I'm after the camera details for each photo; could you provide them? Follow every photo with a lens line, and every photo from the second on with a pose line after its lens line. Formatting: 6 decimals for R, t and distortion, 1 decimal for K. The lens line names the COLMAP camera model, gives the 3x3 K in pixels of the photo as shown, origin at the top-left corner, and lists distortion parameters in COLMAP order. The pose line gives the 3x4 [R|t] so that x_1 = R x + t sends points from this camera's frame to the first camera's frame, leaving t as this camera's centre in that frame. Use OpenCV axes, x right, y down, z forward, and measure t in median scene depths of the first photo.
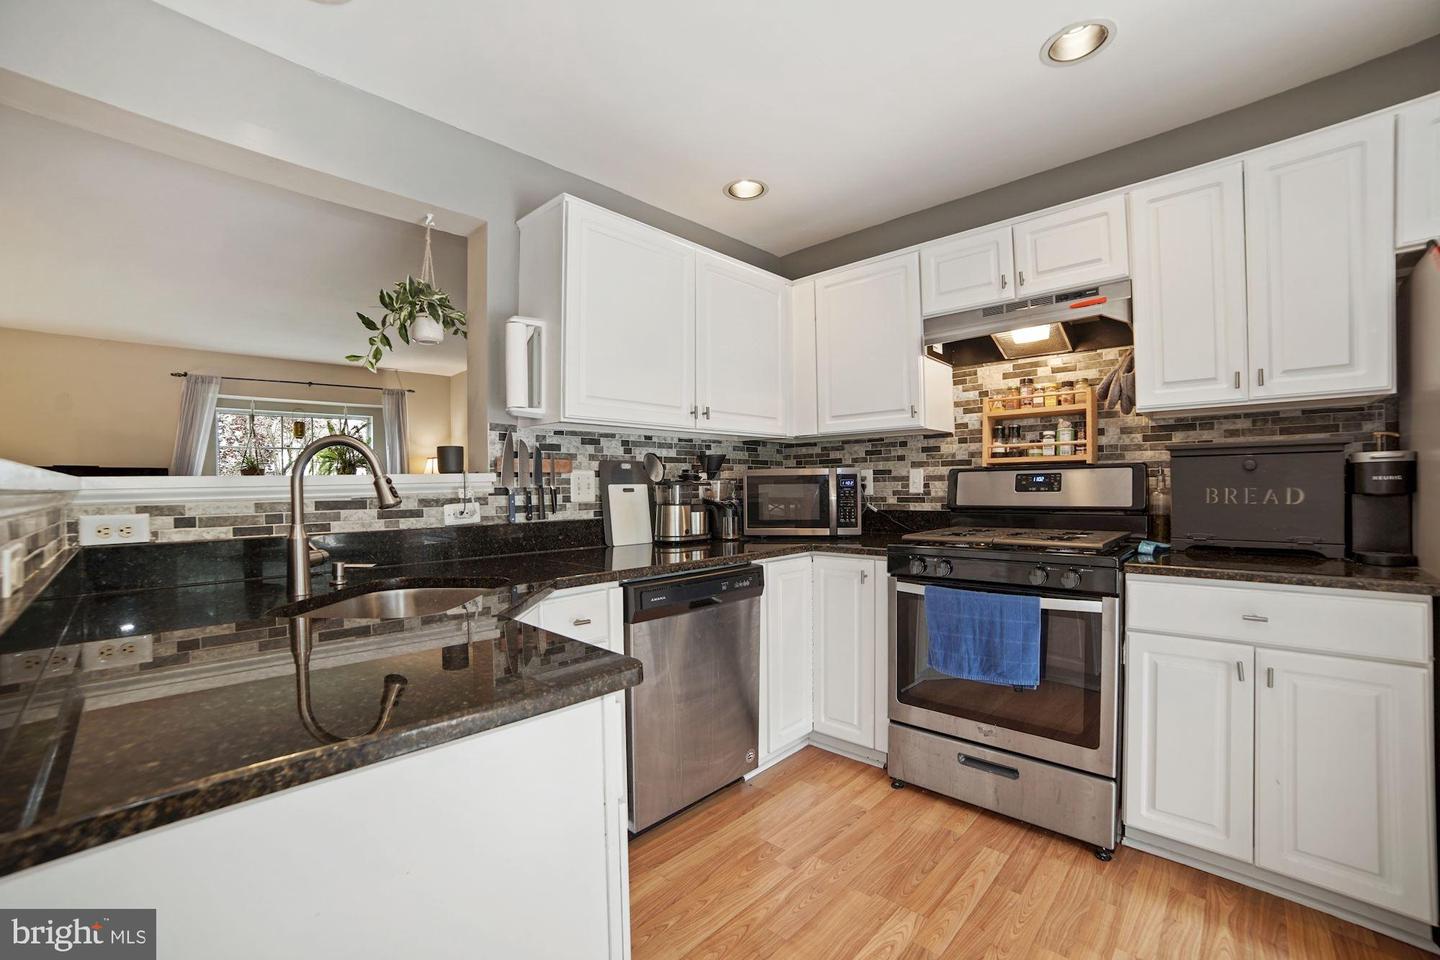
lens RADIAL K [[610.6, 0, 720.0], [0, 610.6, 480.0], [0, 0, 1]] dist [-0.036924, 0.000051]
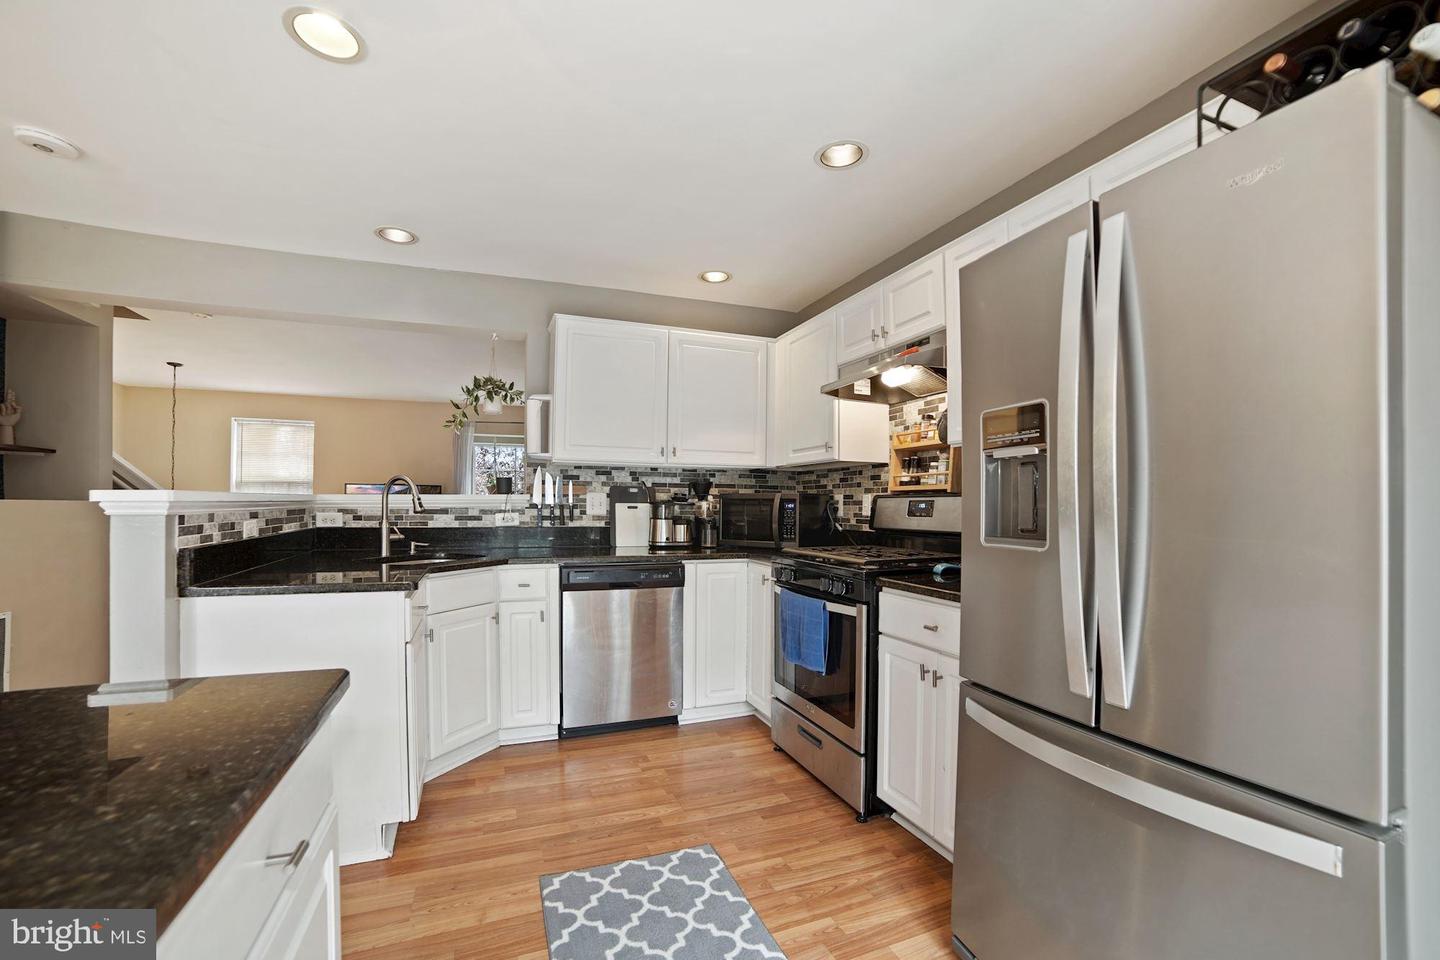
lens RADIAL K [[603.3, 0, 728.2], [0, 603.3, 499.5], [0, 0, 1]] dist [-0.064739, 0.000237]
pose [[0.899430, 0.016259, -0.436762, 0.667222], [-0.015513, 0.999866, 0.005275, -0.012382], [0.436789, 0.002031, 0.899561, -0.145586]]
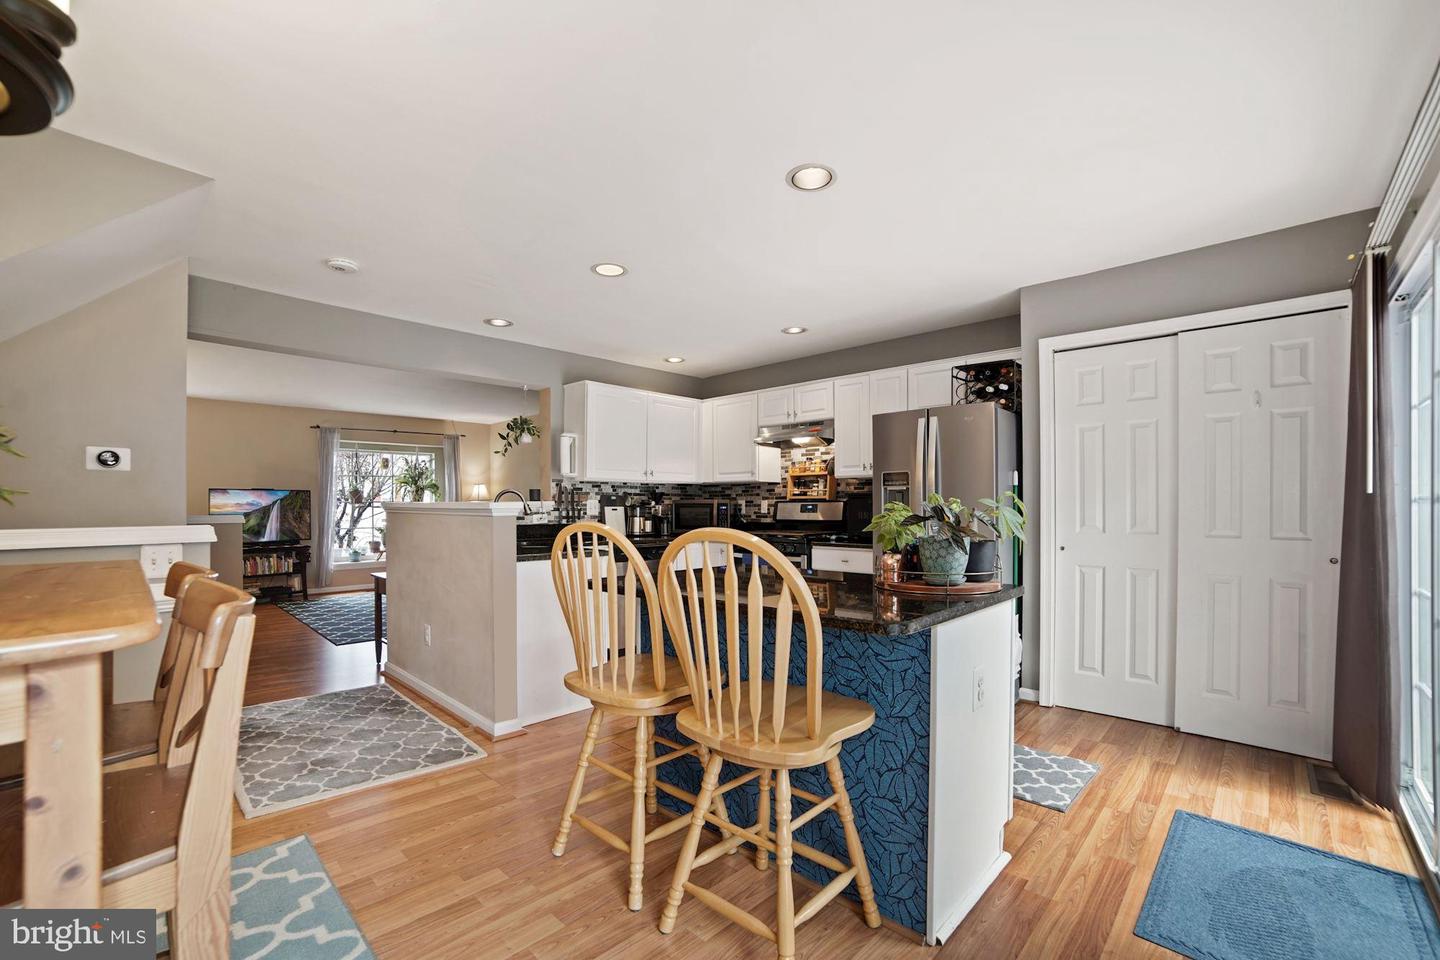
lens RADIAL K [[645.3, 0, 712.1], [0, 645.3, 505.3], [0, 0, 1]] dist [0.021338, 0.000025]
pose [[0.999655, 0.013053, -0.022801, 0.234458], [-0.012897, 0.999893, 0.006957, -0.017540], [0.022889, -0.006660, 0.999716, -1.198465]]
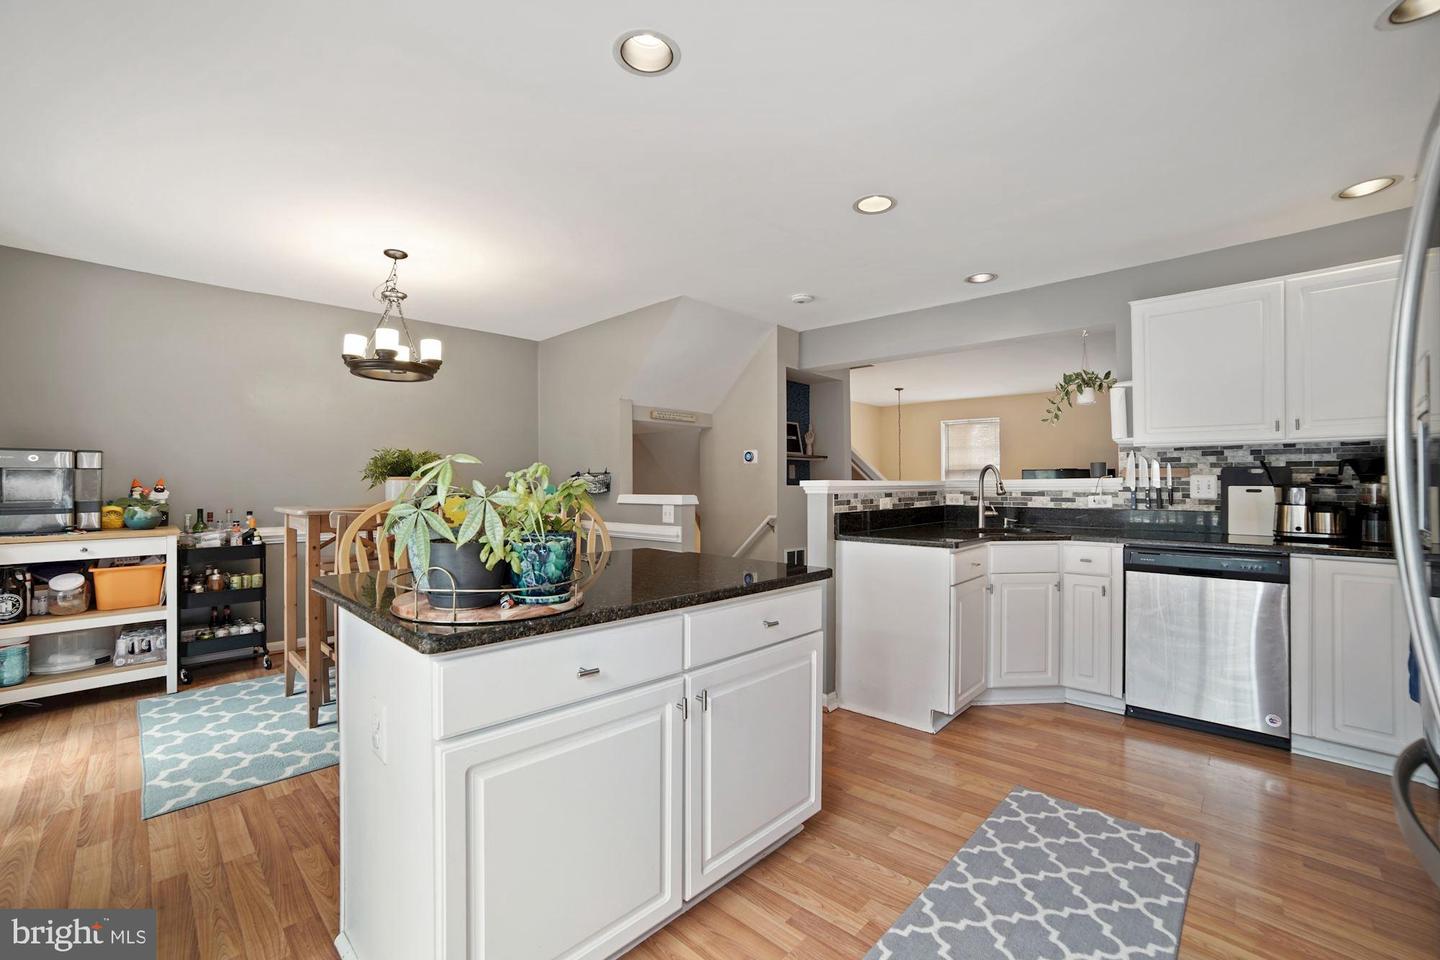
lens RADIAL K [[631.7, 0, 736.8], [0, 631.7, 478.3], [0, 0, 1]] dist [0.000530, 0.016210]
pose [[-0.001420, 0.004565, -0.999989, 1.150065], [0.006548, 0.999968, 0.004555, -0.021656], [0.999978, -0.006542, -0.001450, -0.024055]]
